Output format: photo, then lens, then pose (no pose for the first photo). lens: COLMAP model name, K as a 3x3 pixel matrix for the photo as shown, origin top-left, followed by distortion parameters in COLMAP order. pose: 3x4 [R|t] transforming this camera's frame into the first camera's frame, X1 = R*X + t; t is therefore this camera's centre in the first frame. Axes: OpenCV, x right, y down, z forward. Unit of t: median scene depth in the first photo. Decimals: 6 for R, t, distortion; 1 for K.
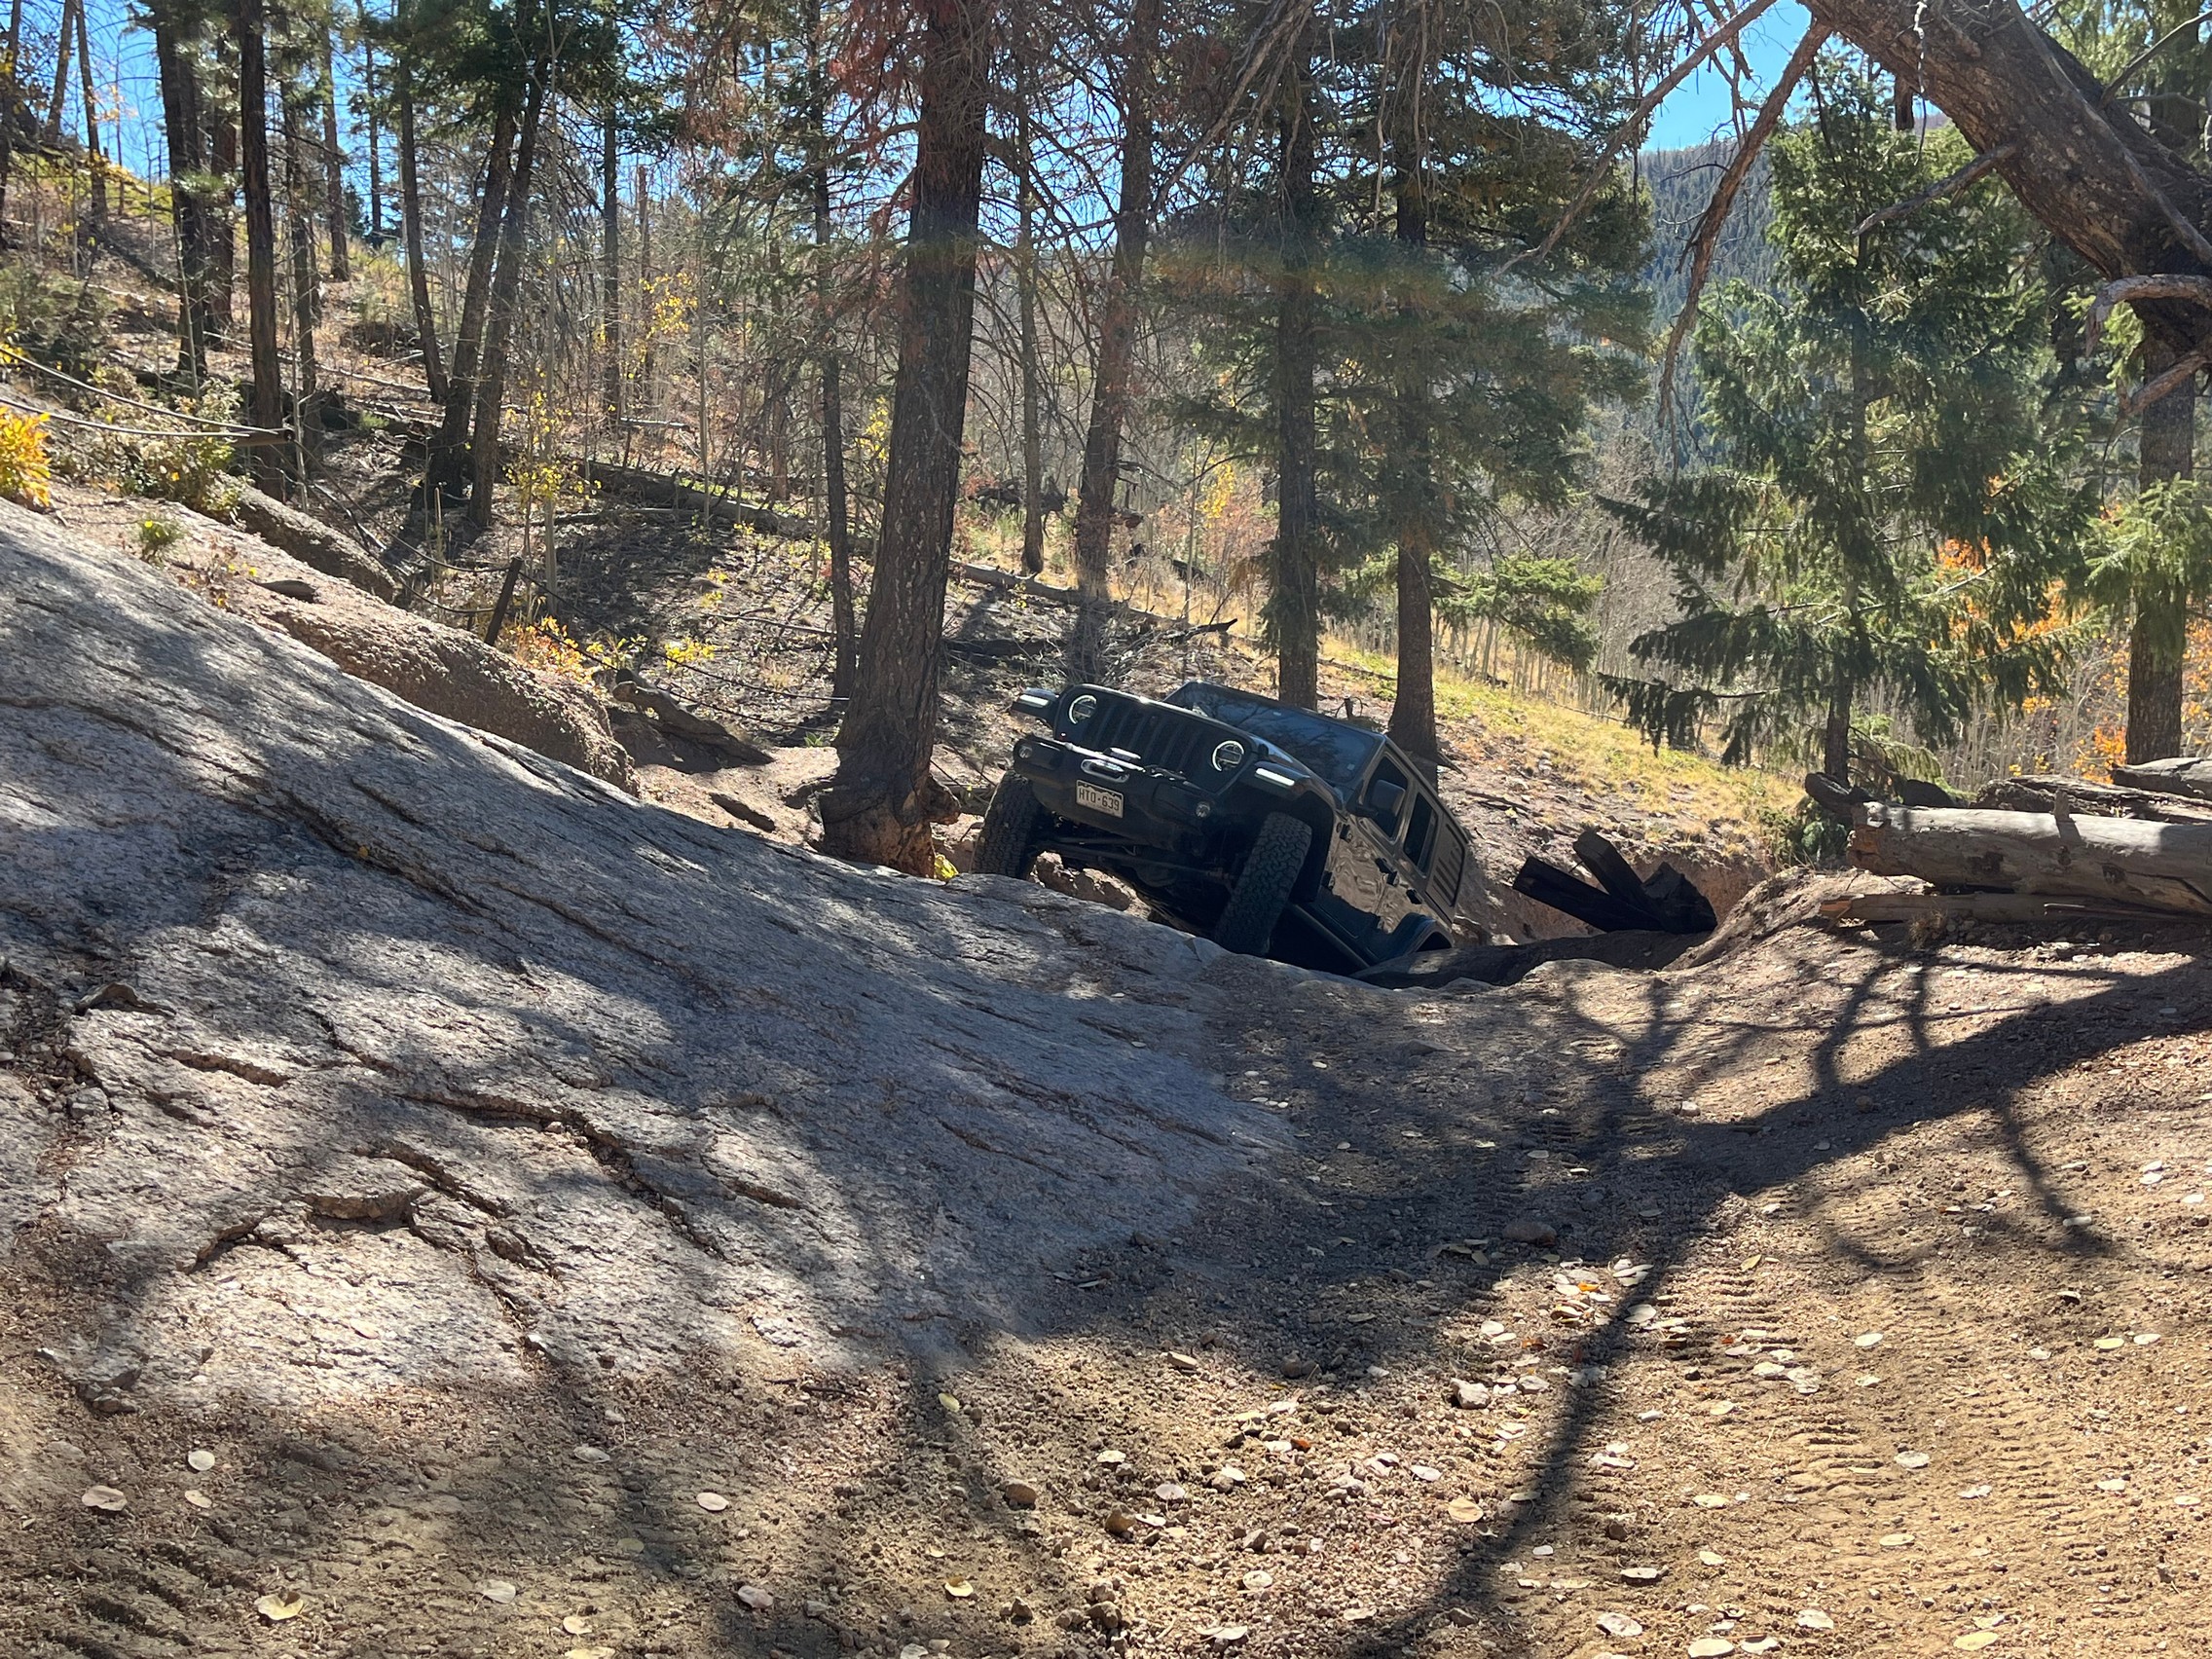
lens RADIAL K [[2289.7, 0, 1103.9], [0, 2289.7, 828.3], [0, 0, 1]] dist [0.026791, 0.000000]
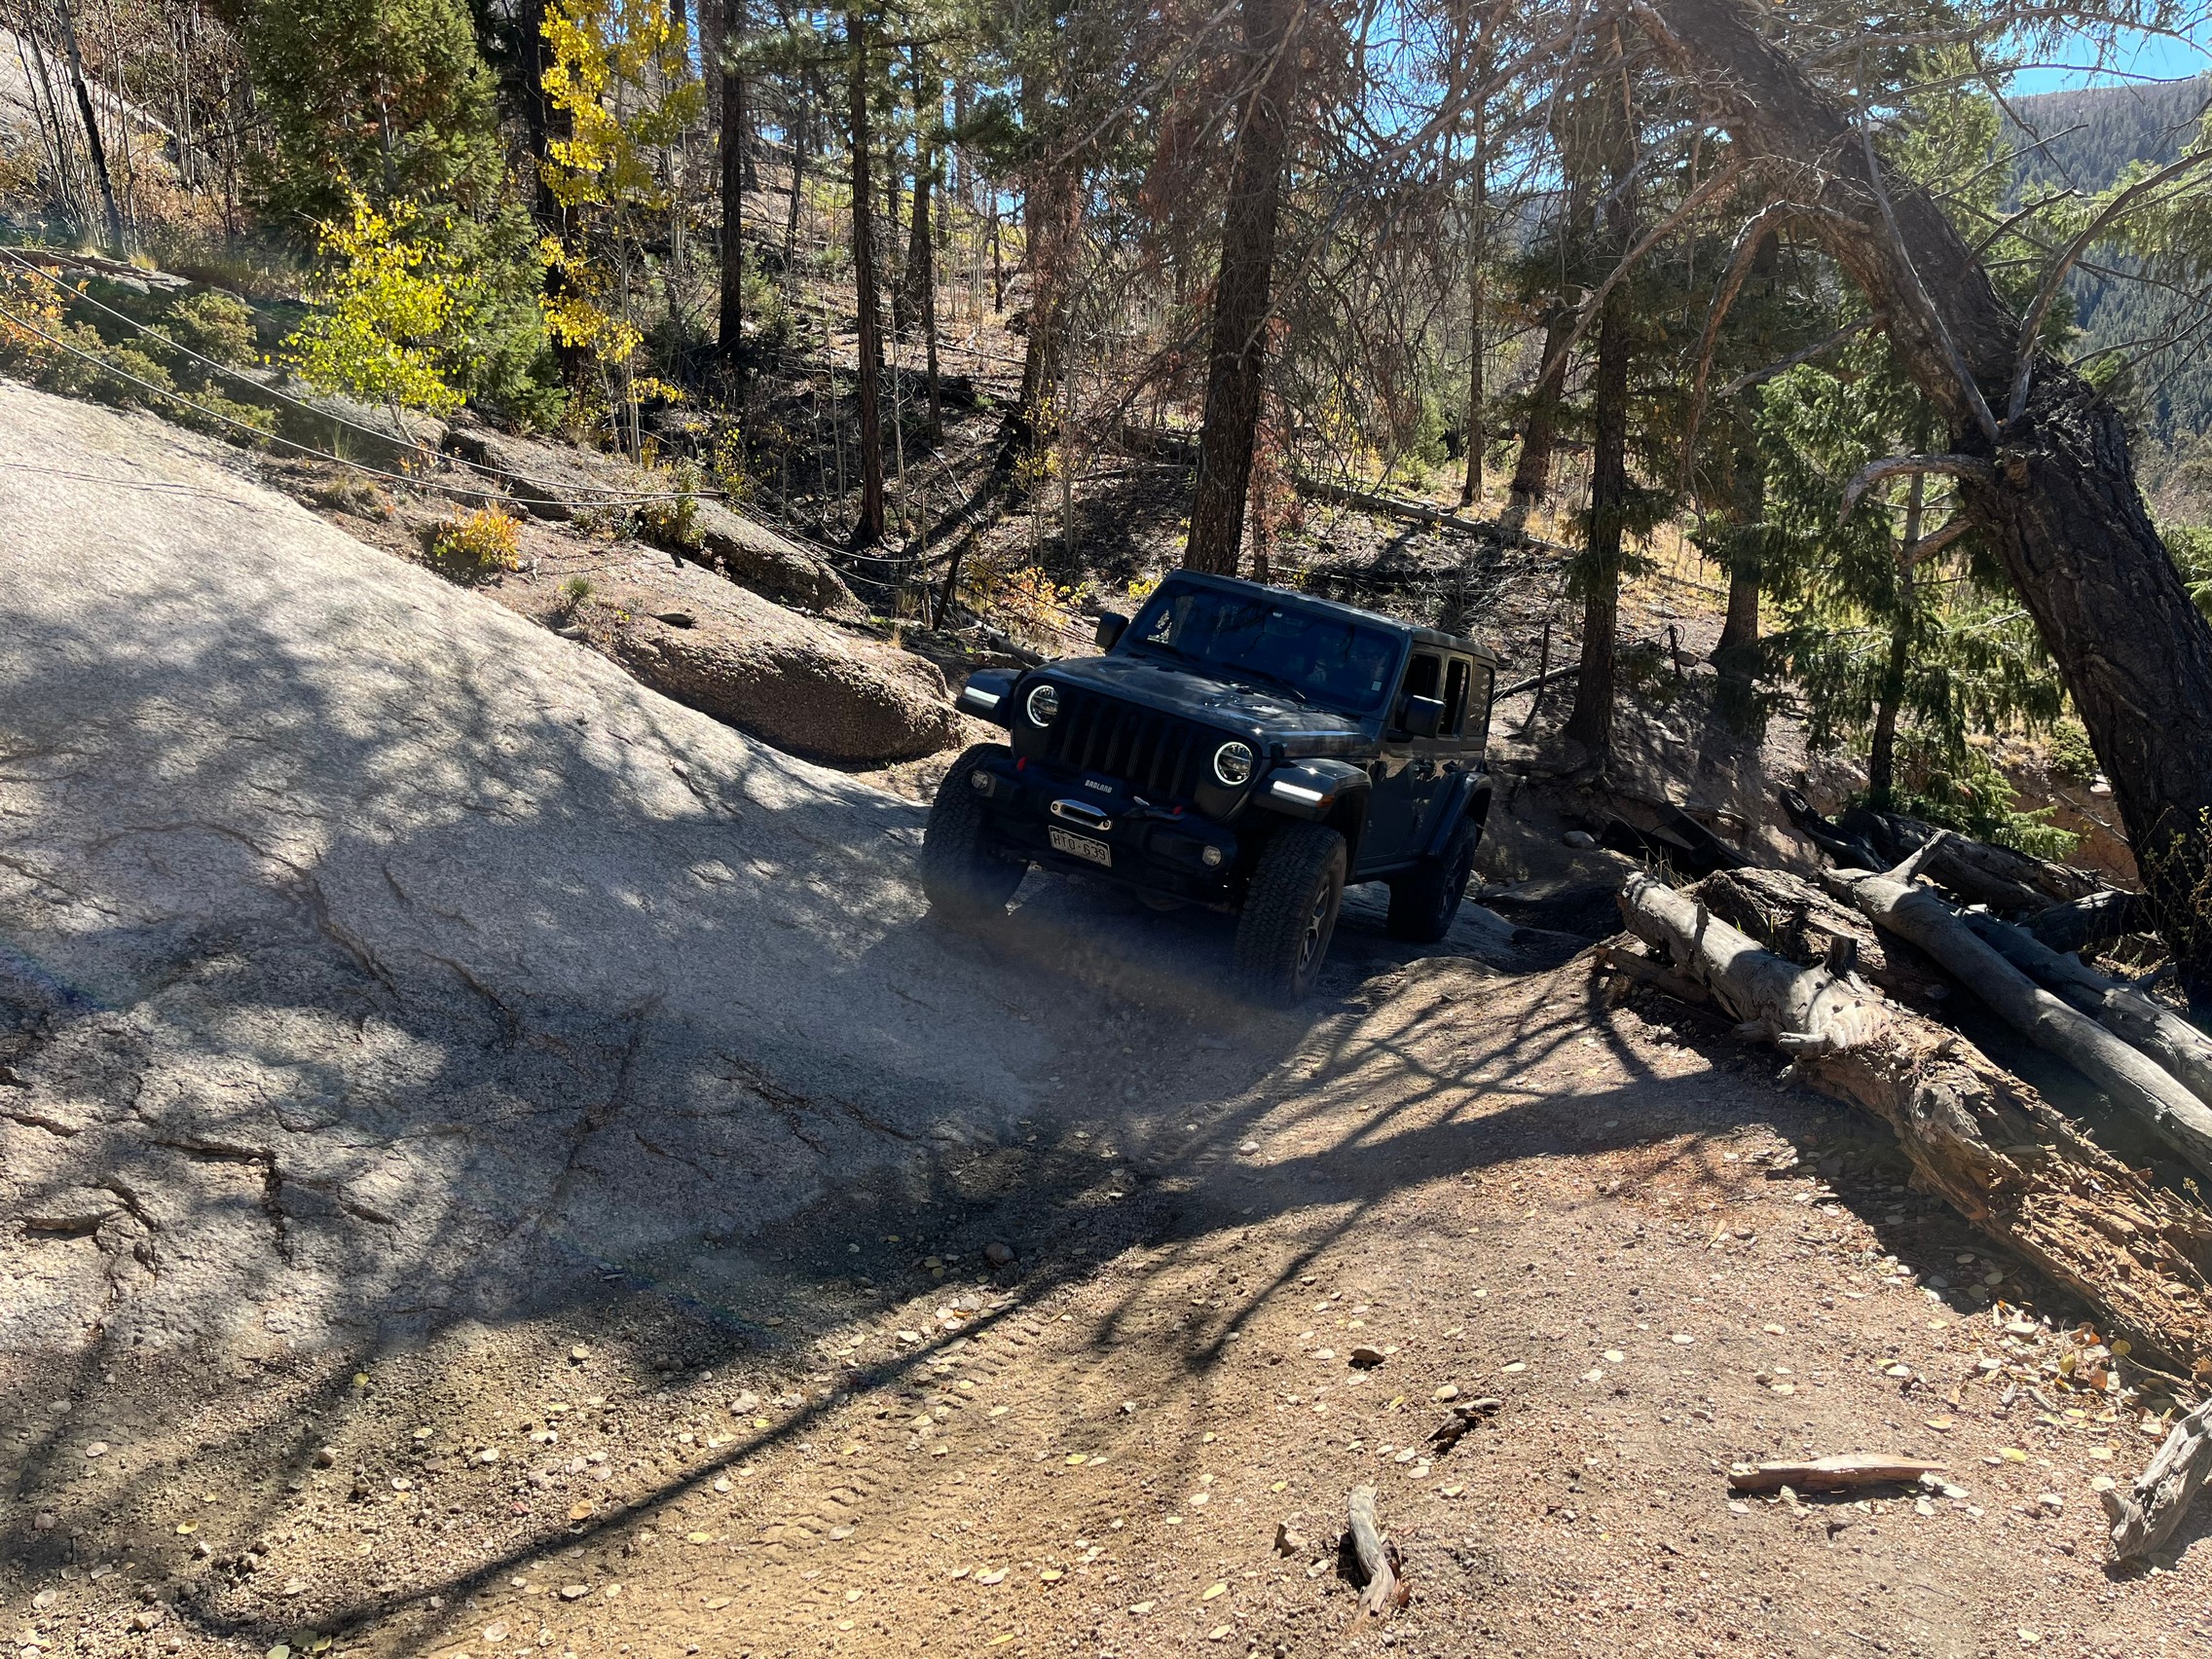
lens RADIAL K [[1691.2, 0, 1108.8], [0, 1691.2, 832.4], [0, 0, 1]] dist [0.036602, -0.038820]
pose [[0.946279, 0.072677, -0.315078, 0.686088], [-0.036255, 0.992116, 0.119961, -0.264992], [0.321312, -0.102094, 0.941454, 0.041522]]
